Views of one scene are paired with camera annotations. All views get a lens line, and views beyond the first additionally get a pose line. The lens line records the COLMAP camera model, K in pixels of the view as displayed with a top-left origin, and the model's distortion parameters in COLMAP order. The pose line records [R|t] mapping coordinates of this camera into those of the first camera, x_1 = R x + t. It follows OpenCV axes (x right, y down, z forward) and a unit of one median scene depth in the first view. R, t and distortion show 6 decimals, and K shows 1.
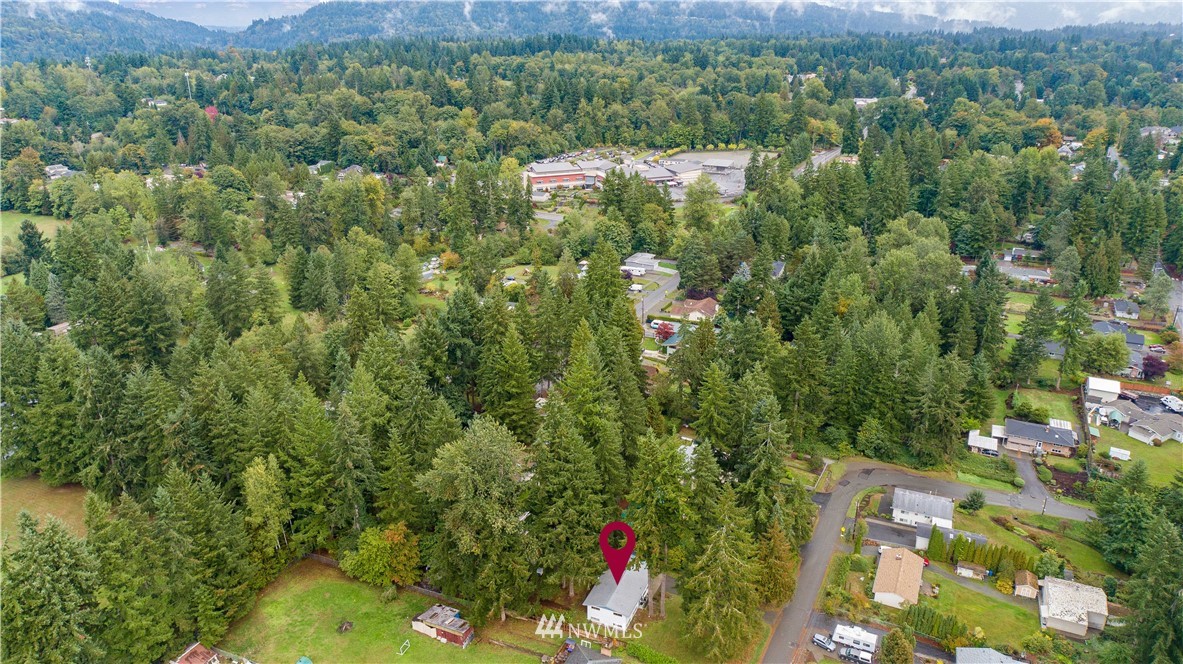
lens RADIAL K [[764.0, 0, 591.5], [0, 764.0, 332.0], [0, 0, 1]] dist [-0.006271, 0.003993]
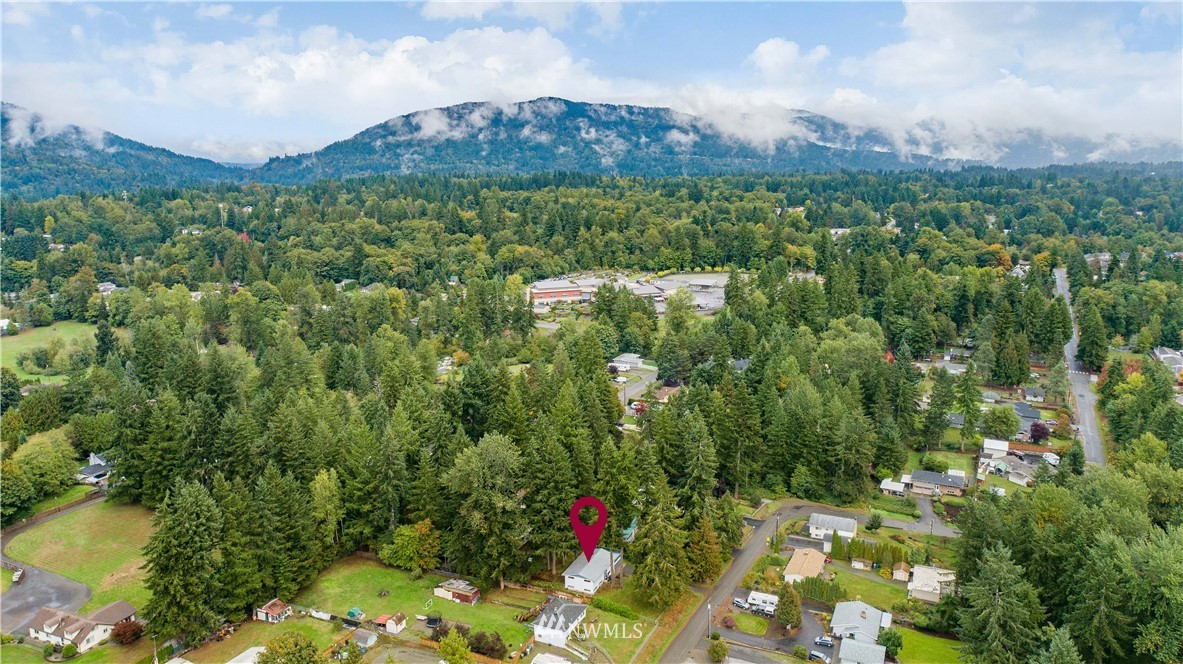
lens RADIAL K [[764.0, 0, 591.5], [0, 764.0, 332.0], [0, 0, 1]] dist [-0.006271, 0.003993]
pose [[0.999986, 0.002822, -0.004555, 0.017601], [-0.003531, 0.986446, -0.164047, 0.059273], [0.004030, 0.164061, 0.986442, -0.151578]]
